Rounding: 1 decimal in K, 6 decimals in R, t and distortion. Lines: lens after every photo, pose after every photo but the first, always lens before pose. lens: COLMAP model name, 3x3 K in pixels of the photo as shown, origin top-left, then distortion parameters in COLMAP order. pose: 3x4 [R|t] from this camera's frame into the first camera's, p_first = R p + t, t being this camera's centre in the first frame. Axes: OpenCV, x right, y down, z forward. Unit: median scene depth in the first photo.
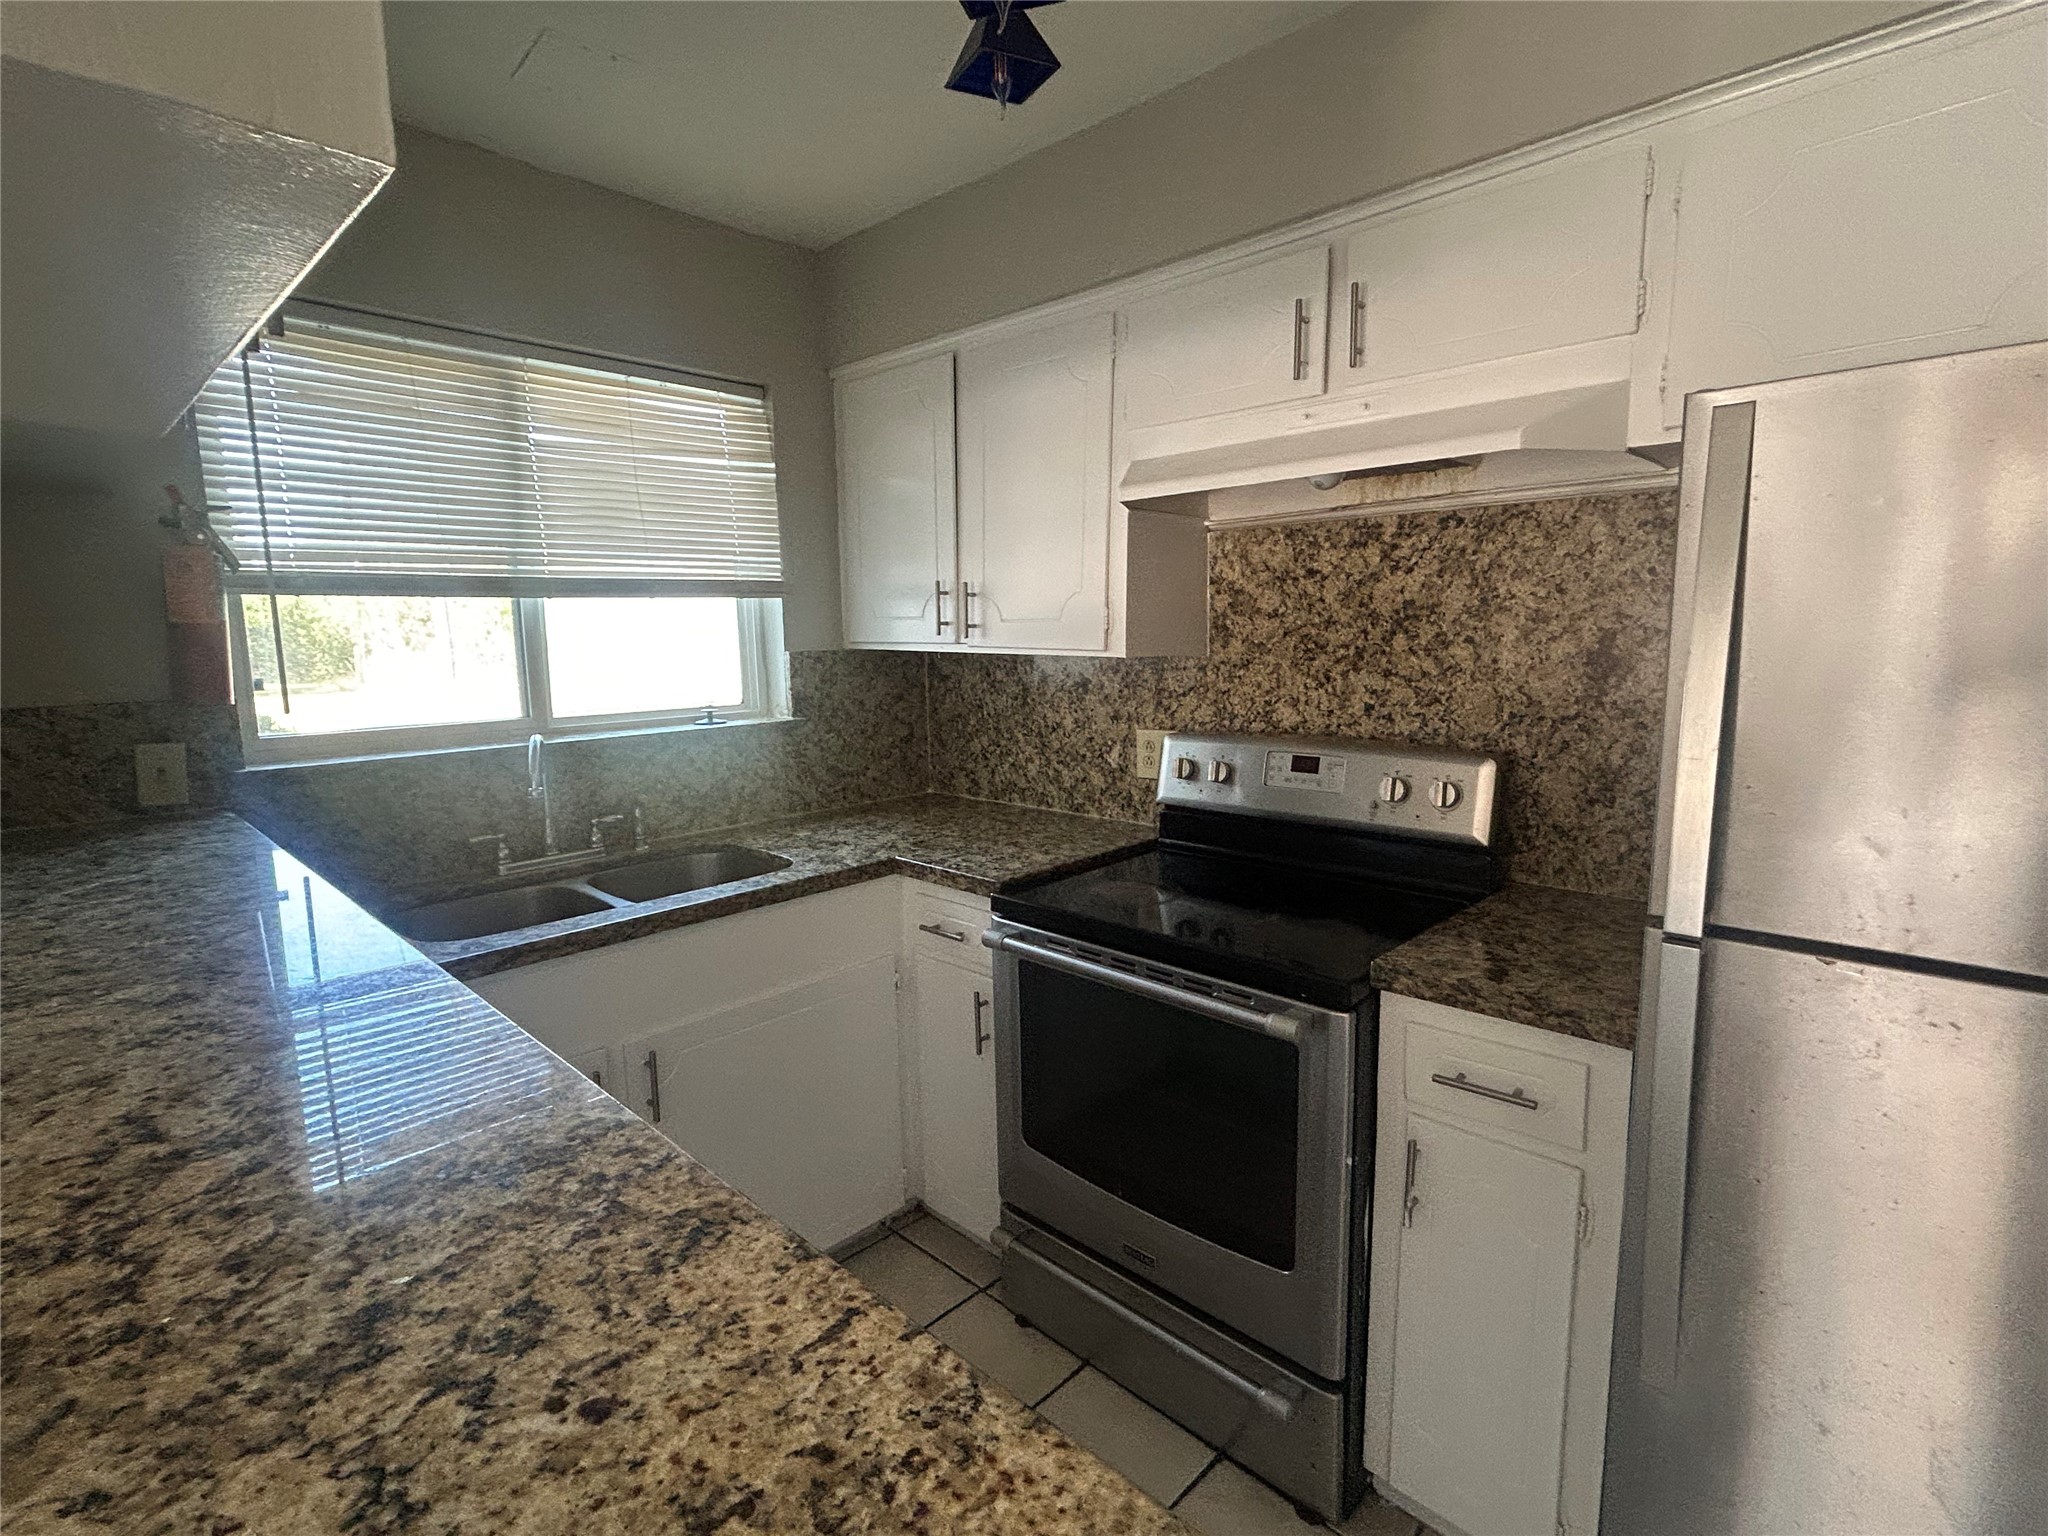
lens RADIAL K [[980.1, 0, 1021.2], [0, 980.1, 762.7], [0, 0, 1]] dist [-0.004759, -0.000826]
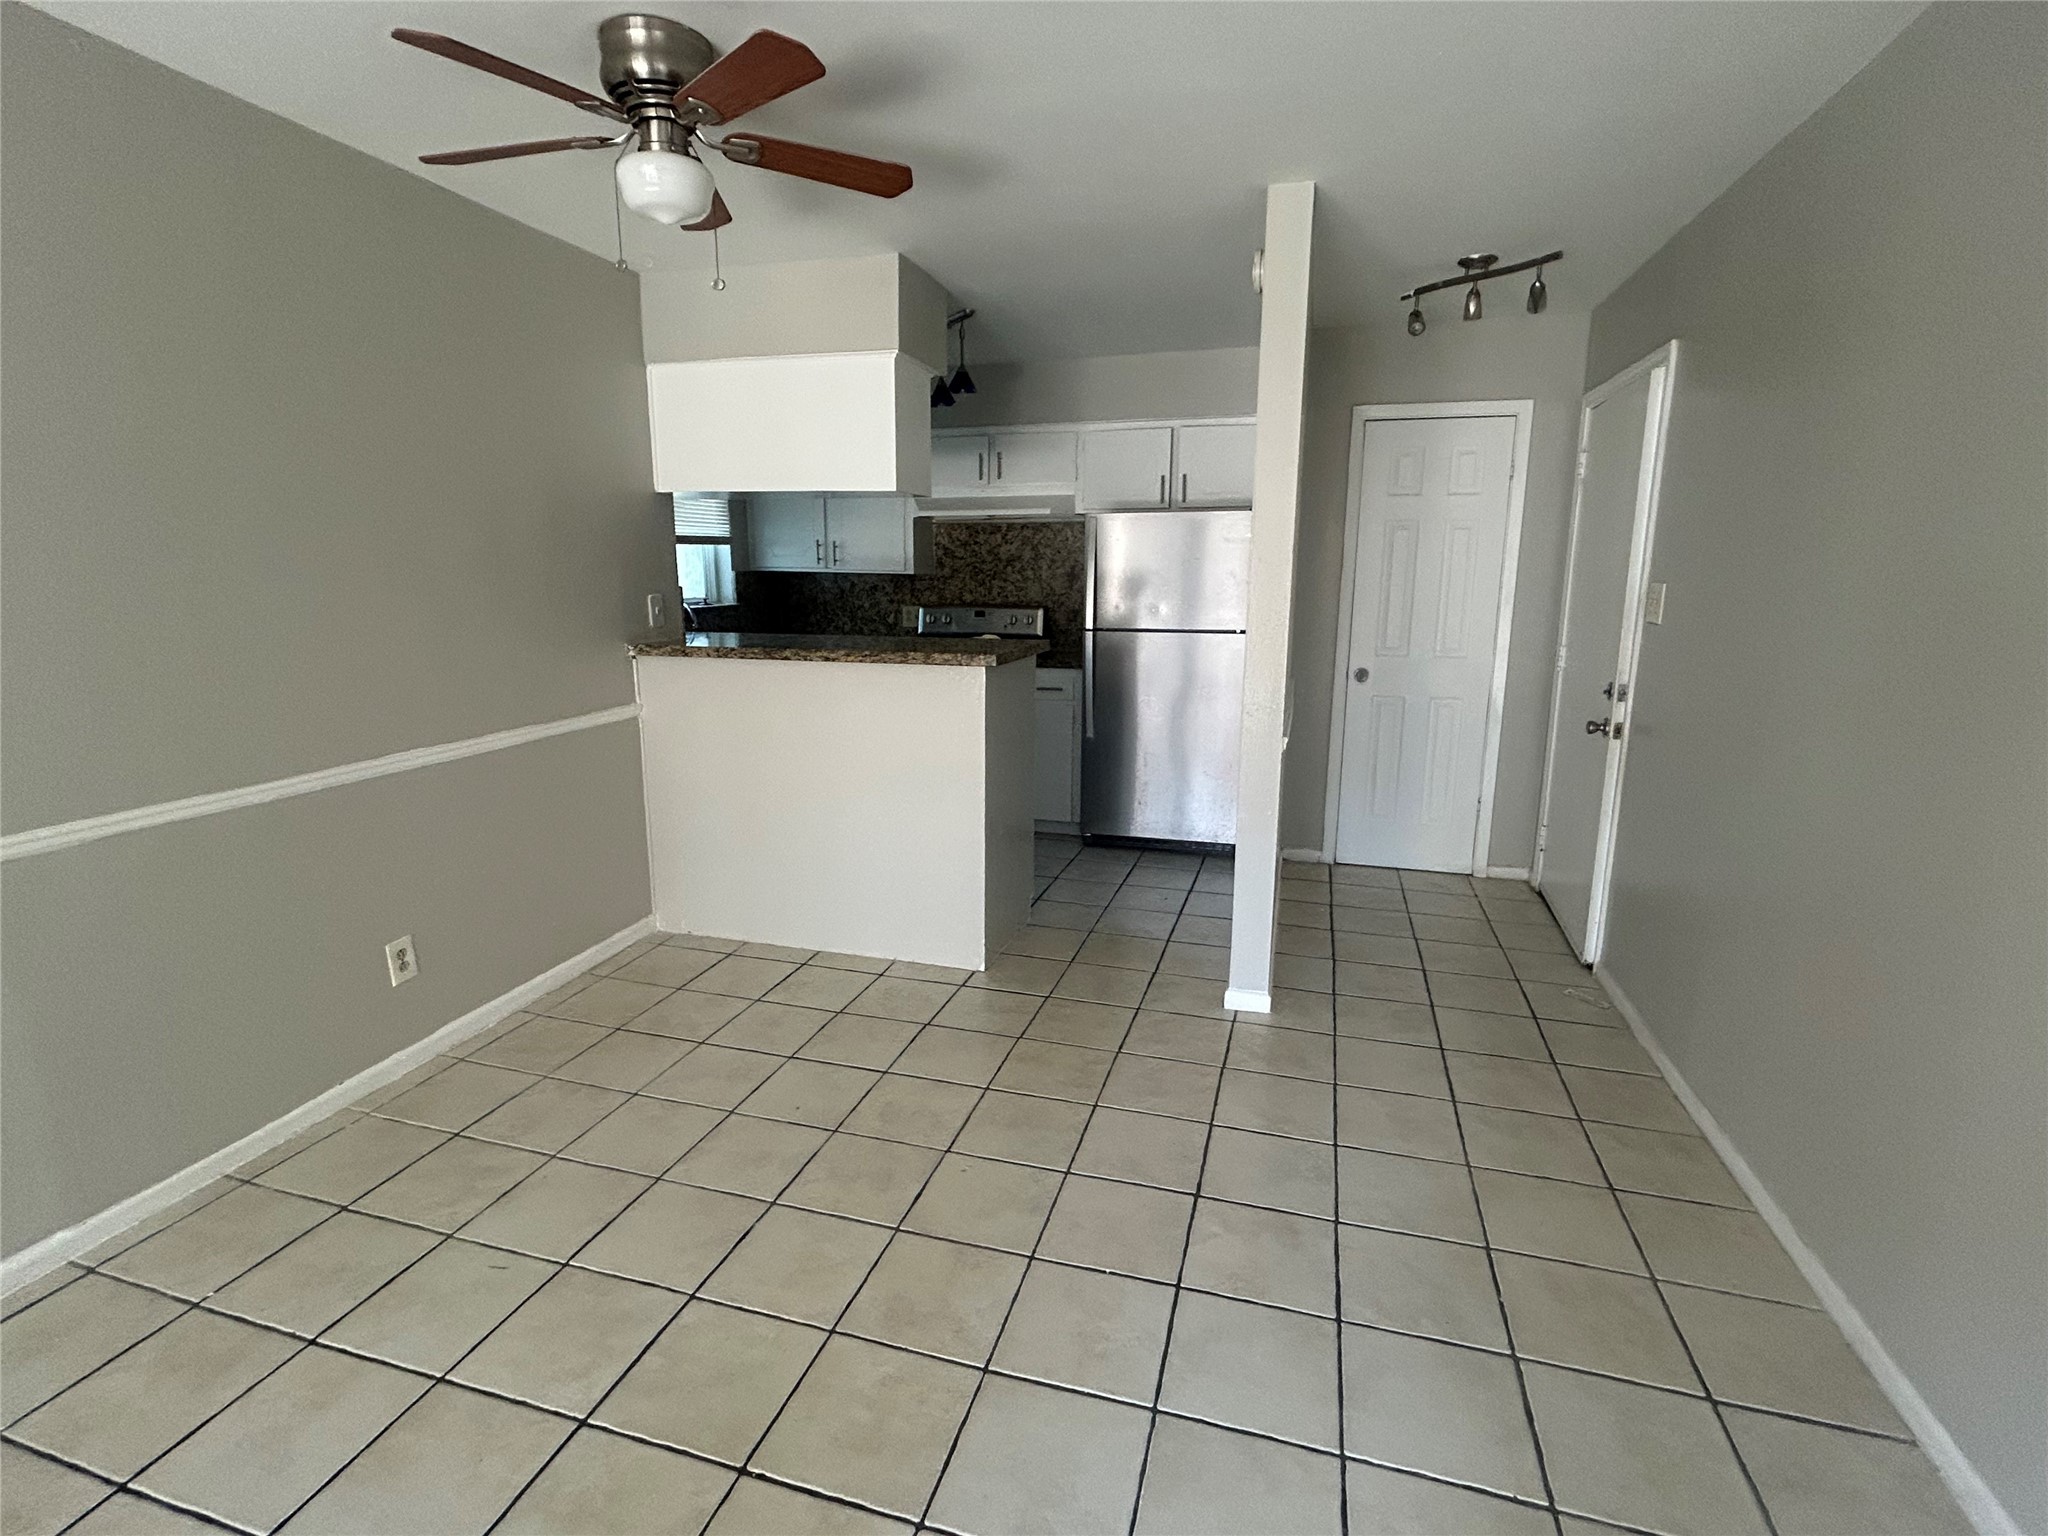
lens RADIAL K [[980.1, 0, 1022.0], [0, 980.1, 766.4], [0, 0, 1]] dist [-0.004759, -0.000826]
pose [[0.885362, -0.078923, 0.458154, -0.872645], [0.048607, 0.995798, 0.077608, 0.214051], [-0.462354, -0.046441, 0.885479, -1.462964]]
